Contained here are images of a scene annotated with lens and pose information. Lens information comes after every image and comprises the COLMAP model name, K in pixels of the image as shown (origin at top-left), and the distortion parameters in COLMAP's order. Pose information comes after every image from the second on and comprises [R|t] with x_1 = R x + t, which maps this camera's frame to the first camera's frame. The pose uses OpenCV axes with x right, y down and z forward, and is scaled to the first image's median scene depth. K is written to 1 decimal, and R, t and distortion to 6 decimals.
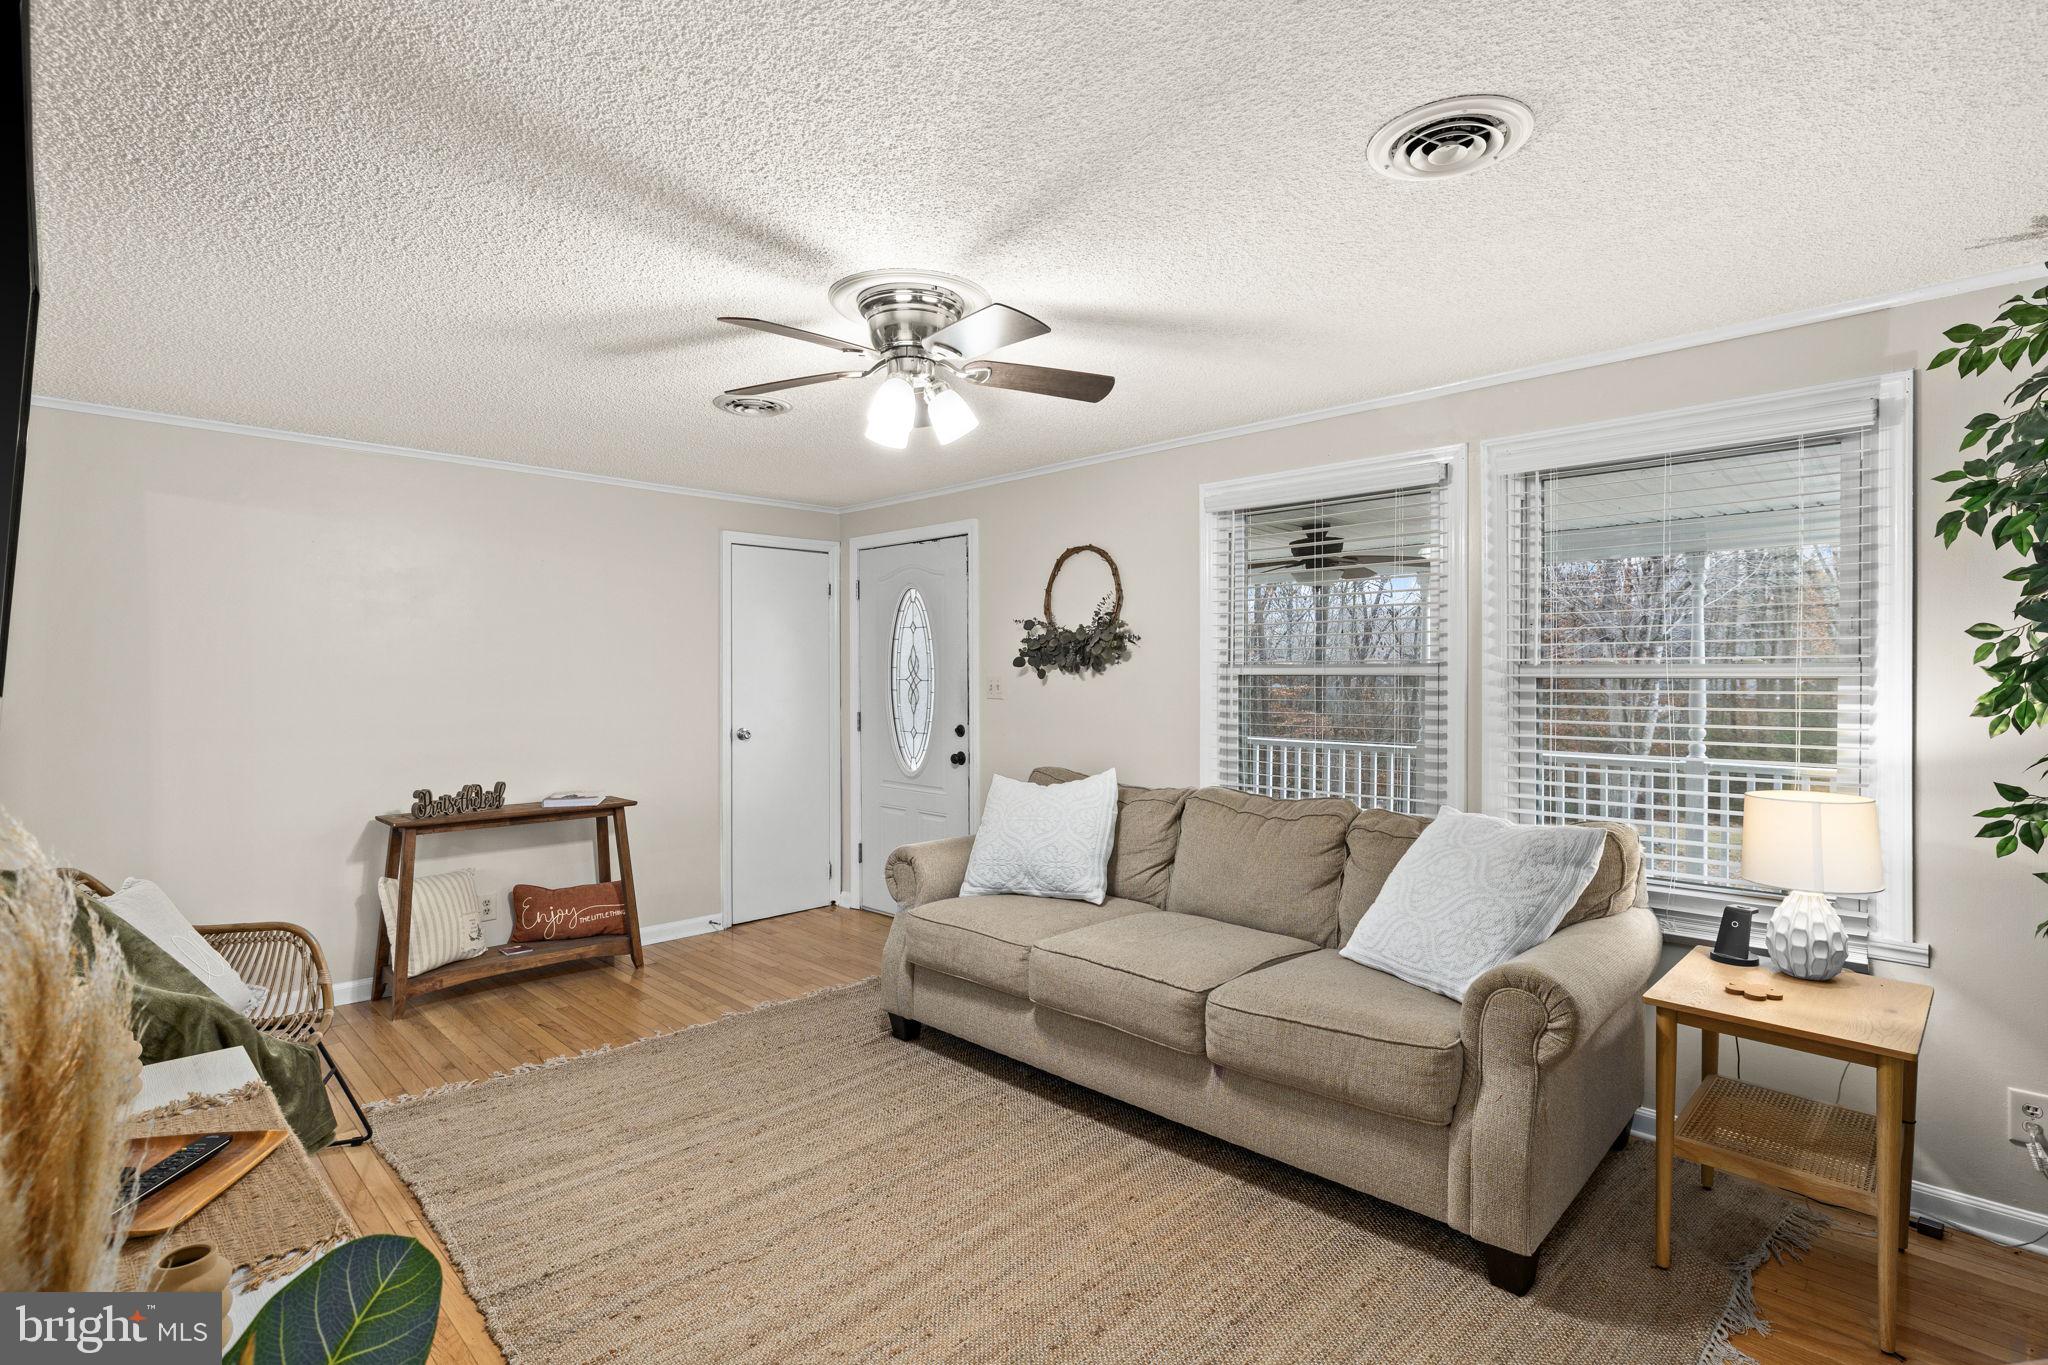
lens RADIAL K [[974.0, 0, 1023.1], [0, 974.0, 675.7], [0, 0, 1]] dist [-0.001392, 0.000178]
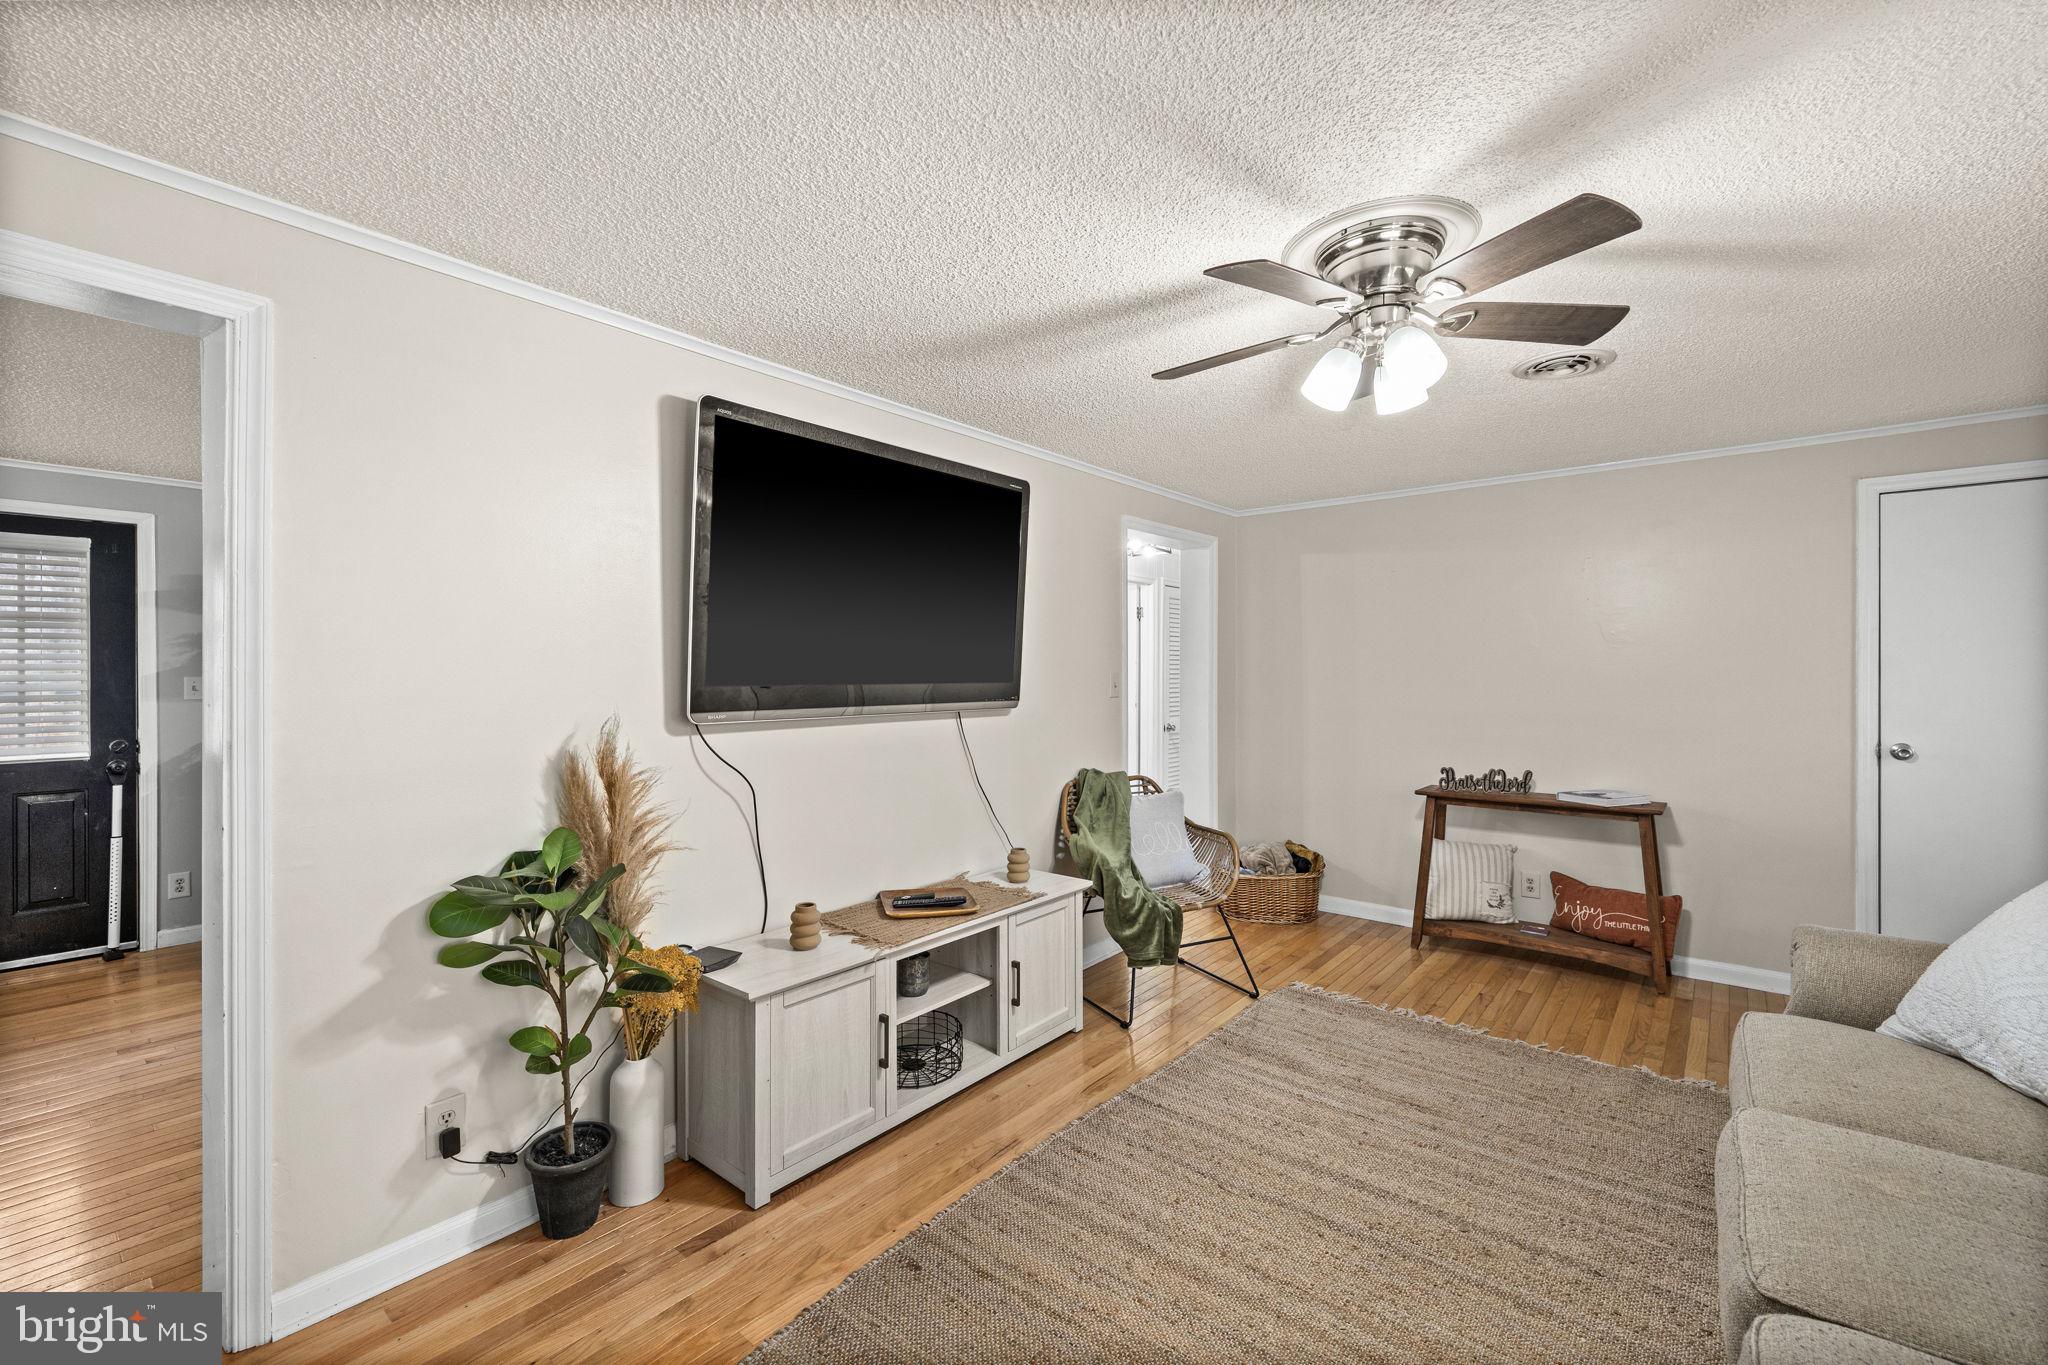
lens RADIAL K [[857.7, 0, 1012.5], [0, 857.7, 669.8], [0, 0, 1]] dist [0.000188, -0.000334]
pose [[0.091165, -0.003693, -0.995829, 0.376446], [0.000548, 0.999993, -0.003658, 0.000543], [0.995836, -0.000212, 0.091167, 0.362005]]
